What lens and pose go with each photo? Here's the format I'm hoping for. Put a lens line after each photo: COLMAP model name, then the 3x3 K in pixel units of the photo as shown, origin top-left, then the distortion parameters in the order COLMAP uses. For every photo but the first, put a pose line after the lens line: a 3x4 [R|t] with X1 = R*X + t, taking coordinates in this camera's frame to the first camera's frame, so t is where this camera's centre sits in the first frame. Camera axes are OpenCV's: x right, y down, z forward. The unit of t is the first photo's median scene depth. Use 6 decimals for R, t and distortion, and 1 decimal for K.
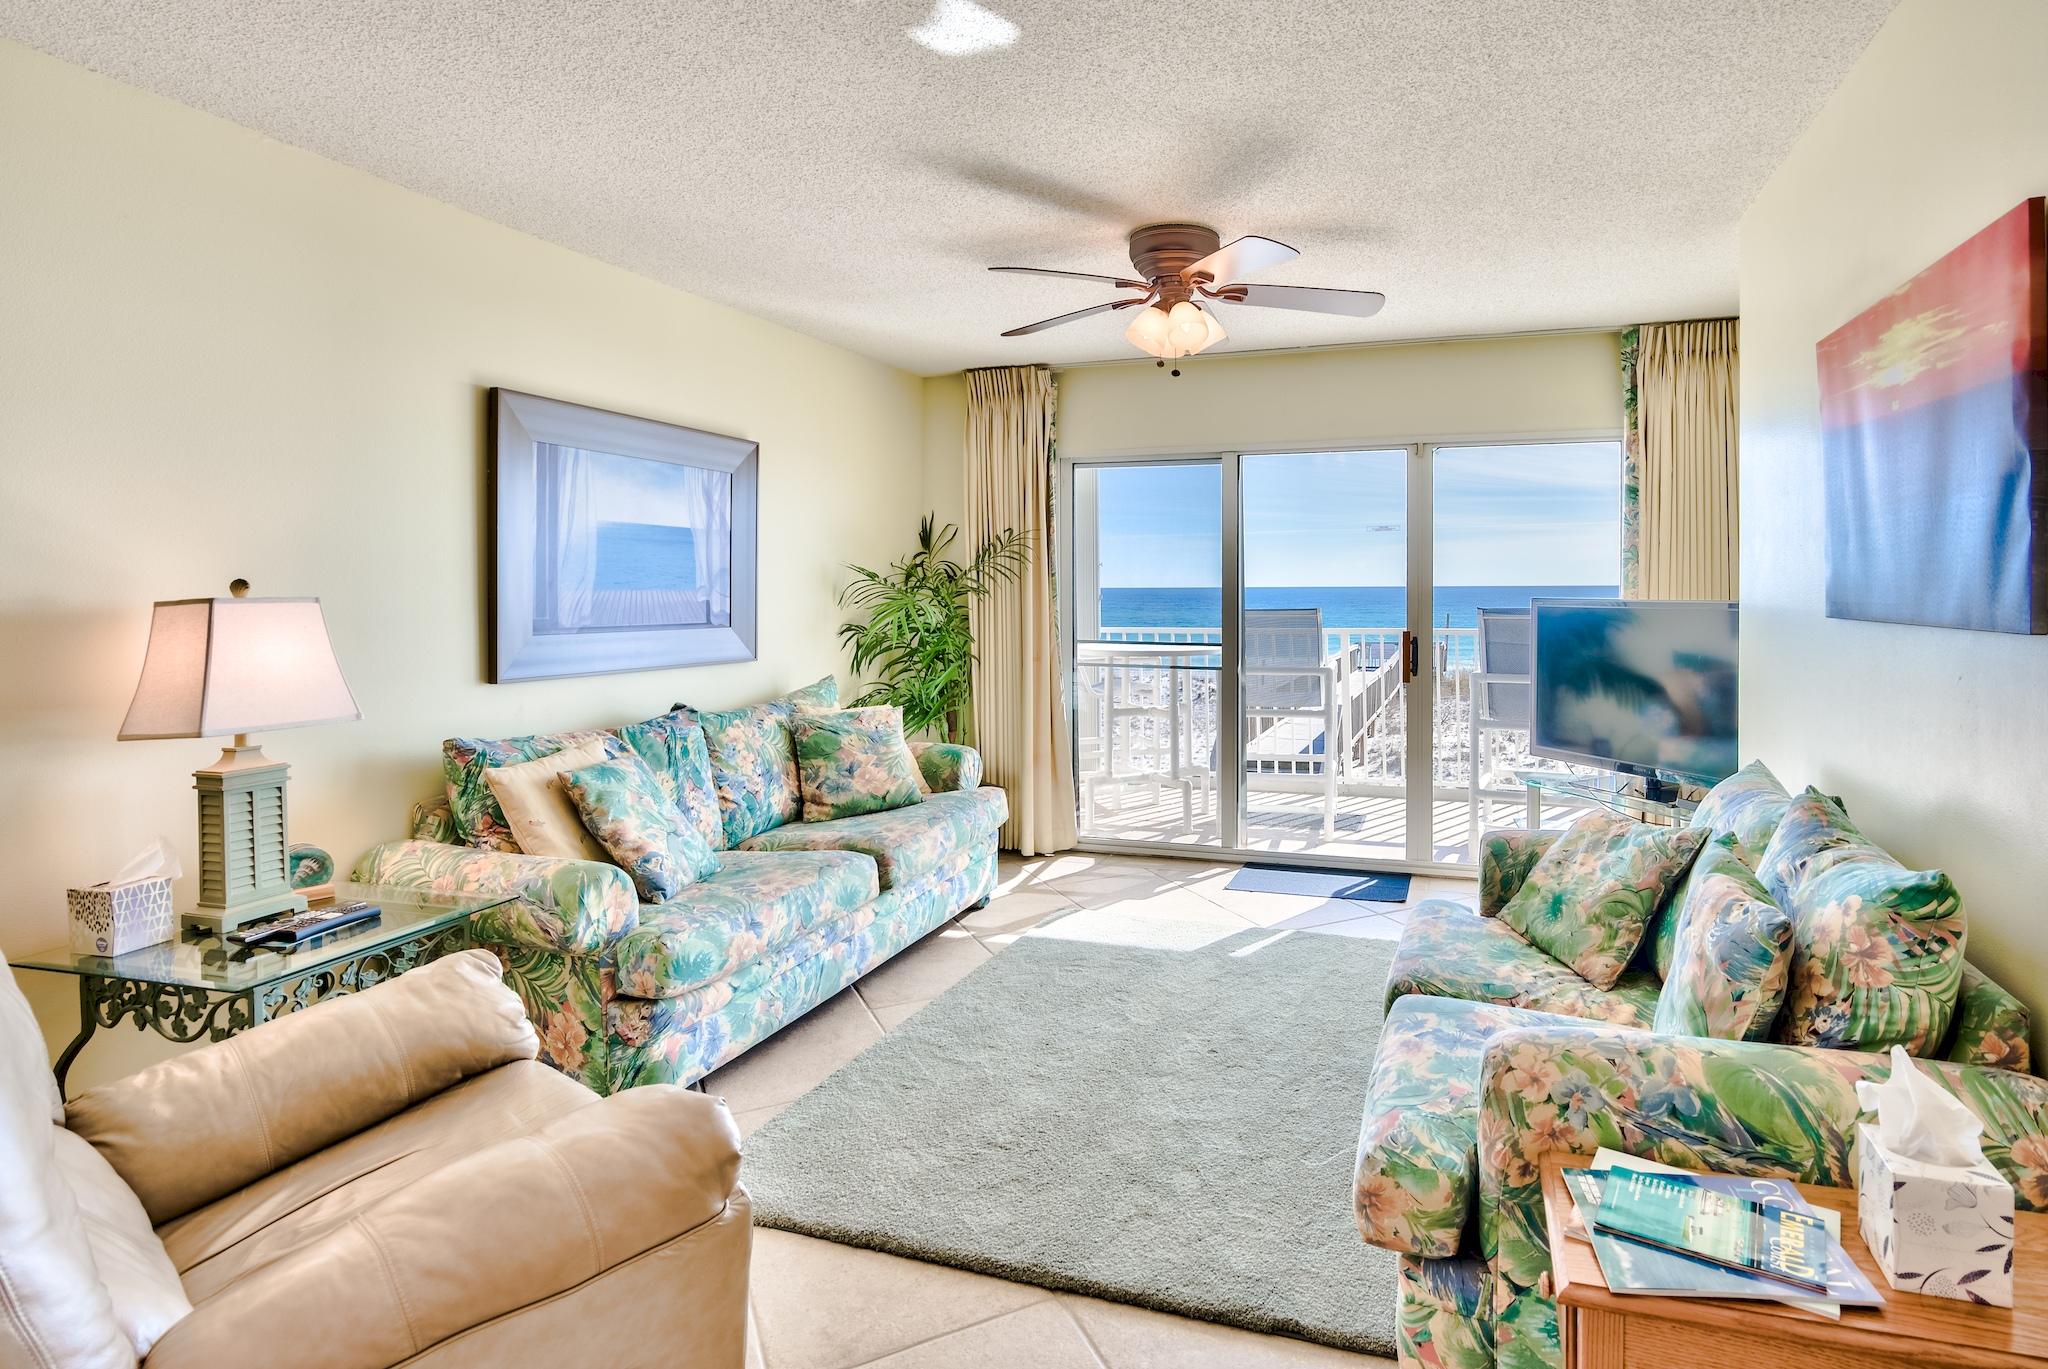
lens RADIAL K [[1021.7, 0, 1186.3], [0, 1021.7, 610.6], [0, 0, 1]] dist [-0.031499, -0.000897]
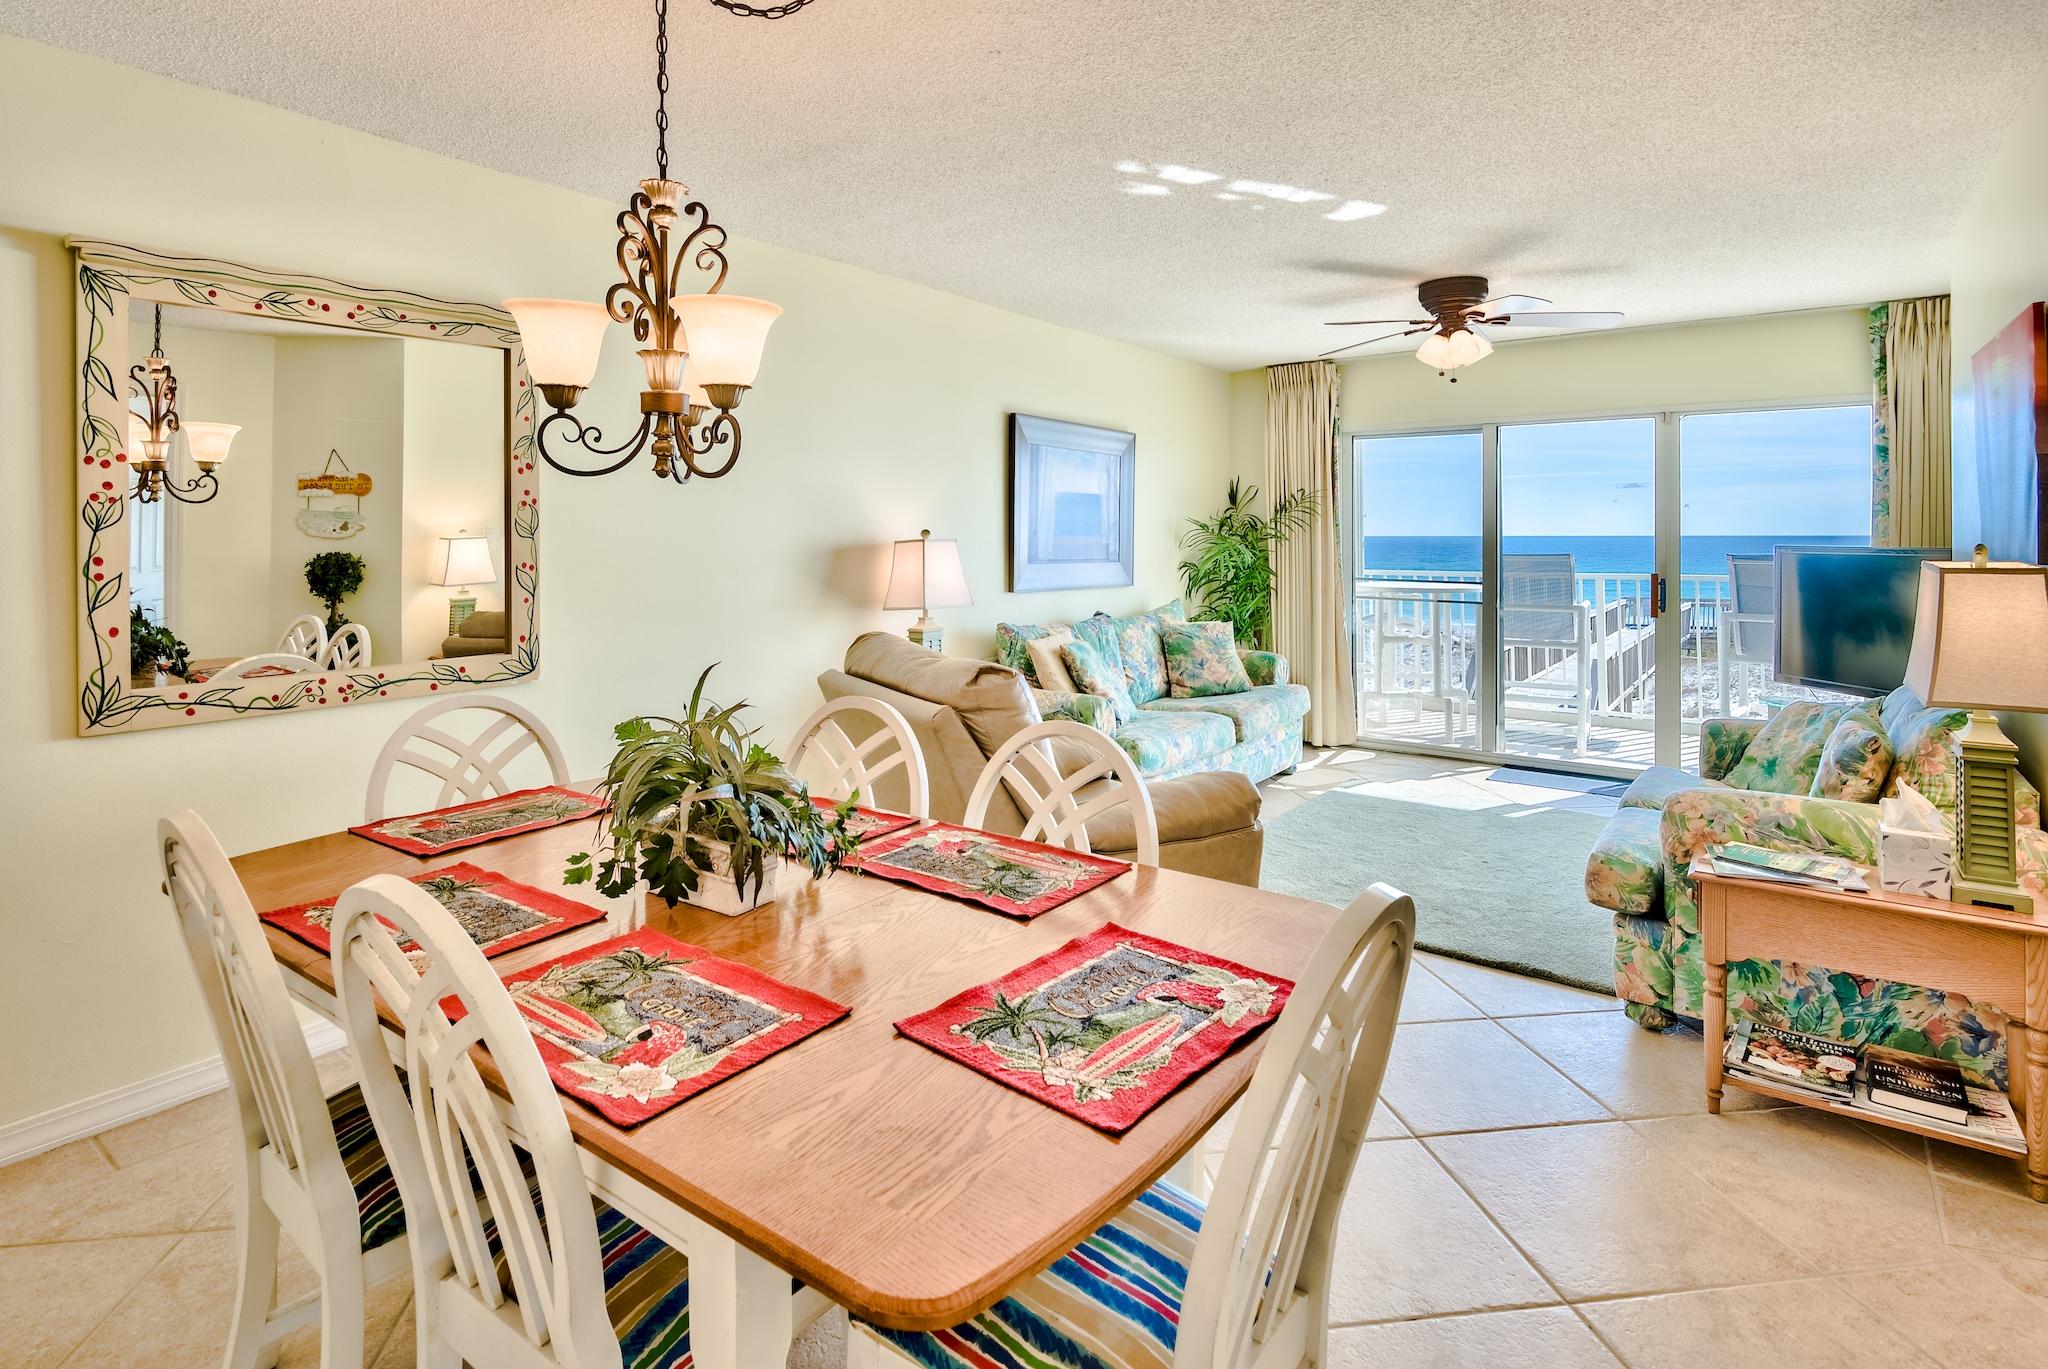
lens RADIAL K [[1046.0, 0, 1047.2], [0, 1046.0, 534.4], [0, 0, 1]] dist [-0.001064, 0.000243]
pose [[0.941832, 0.002073, -0.336077, -0.041292], [-0.010181, 0.999698, -0.022366, 0.010760], [0.335929, 0.024487, 0.941569, -0.412387]]
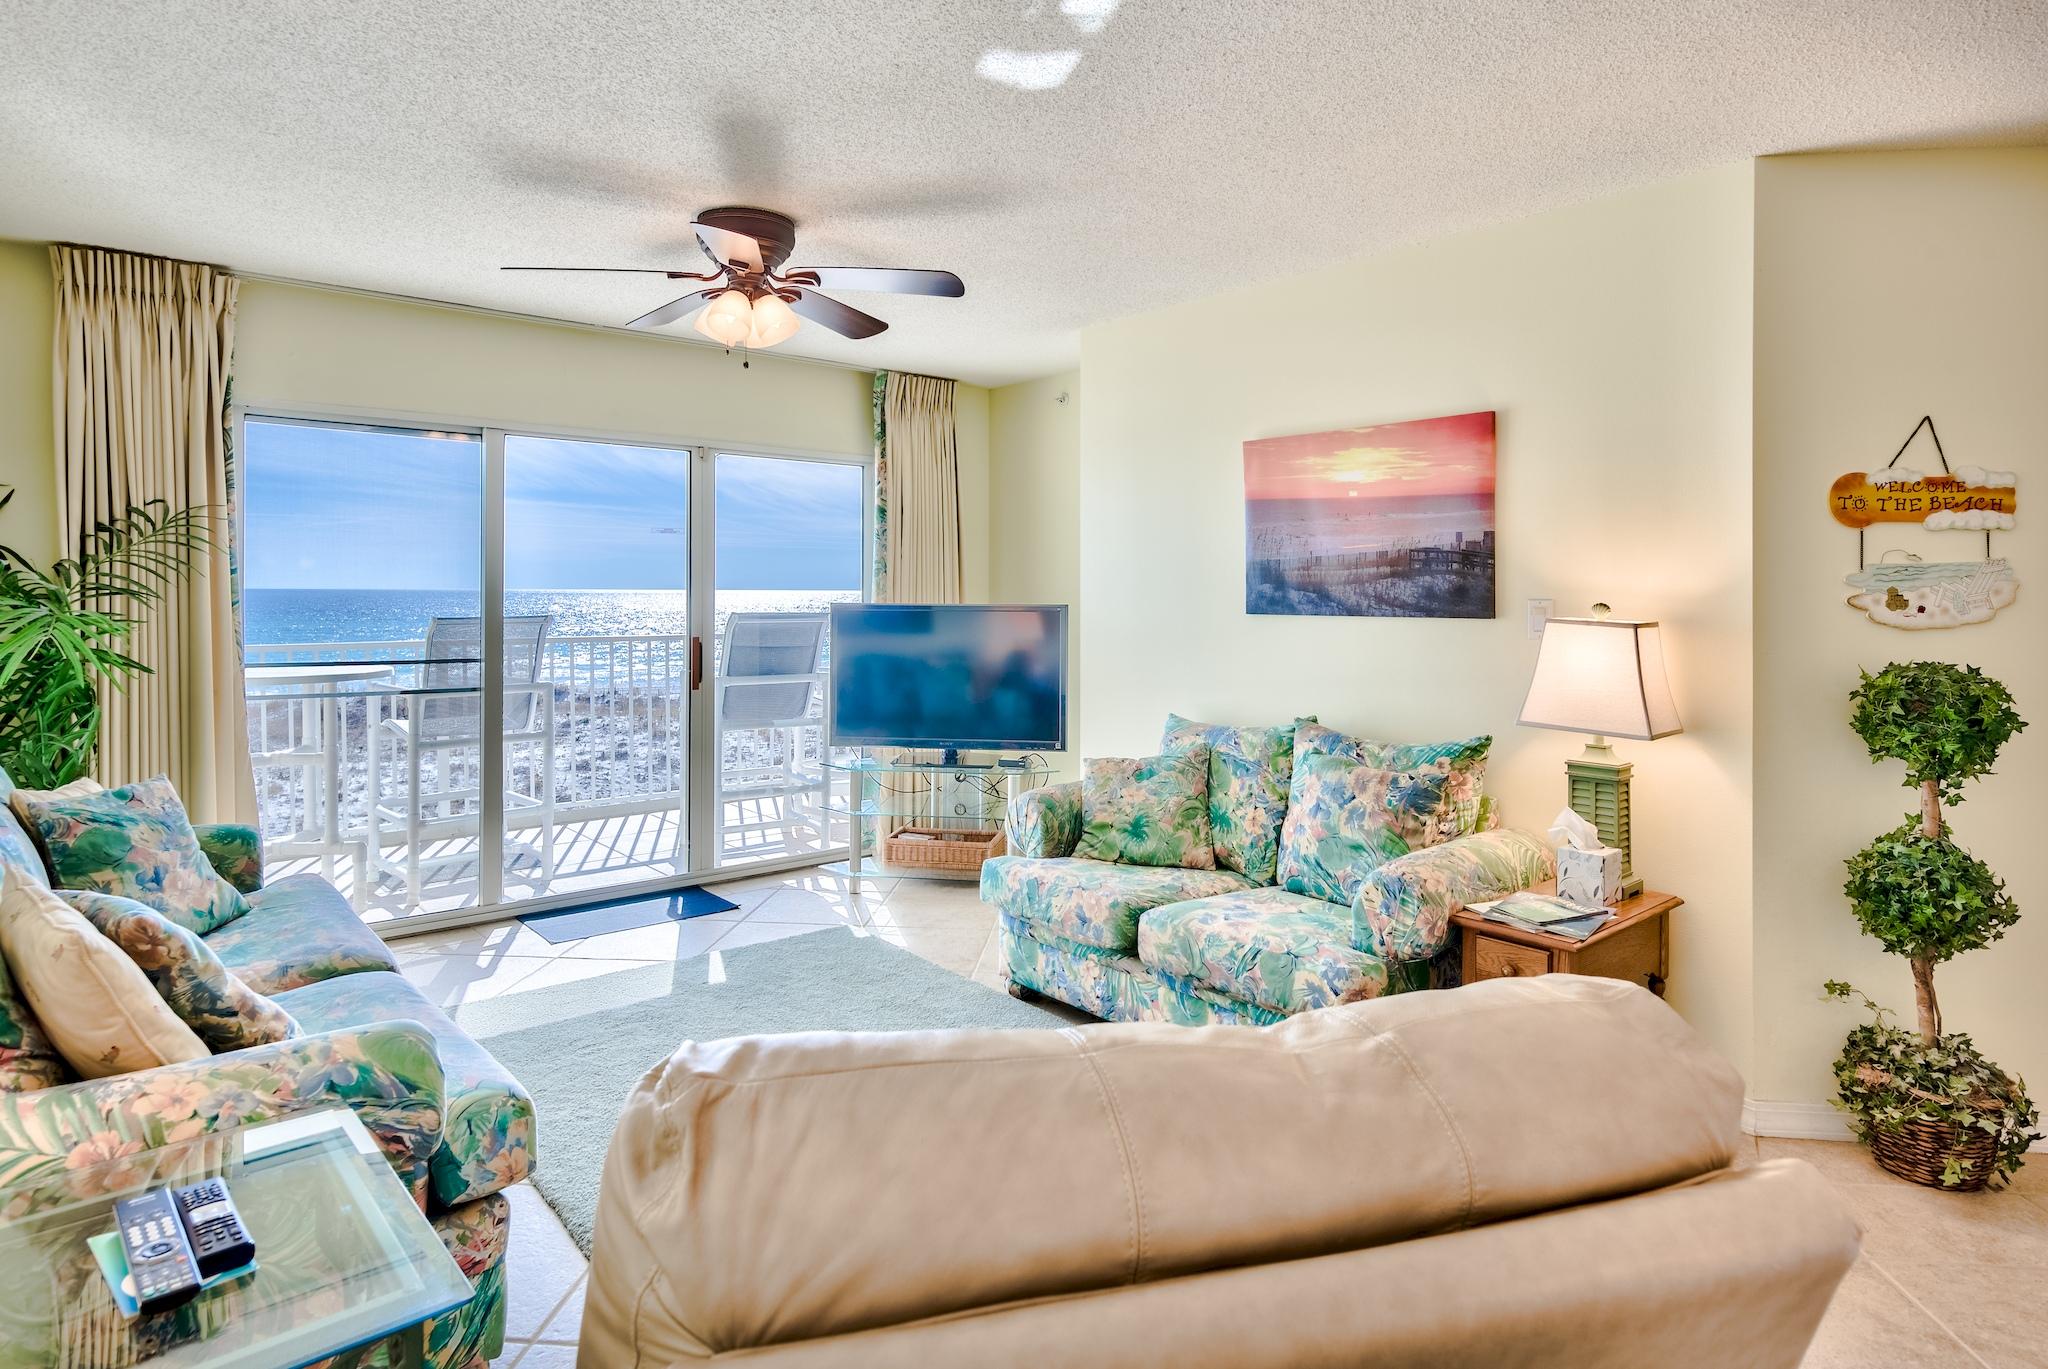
lens RADIAL K [[1093.7, 0, 1031.1], [0, 1093.7, 599.5], [0, 0, 1]] dist [-0.011246, 0.000489]
pose [[0.553968, -0.000528, 0.832538, -0.547239], [0.014171, 0.999861, -0.008796, -0.001723], [-0.832418, 0.016670, 0.553898, 0.166692]]
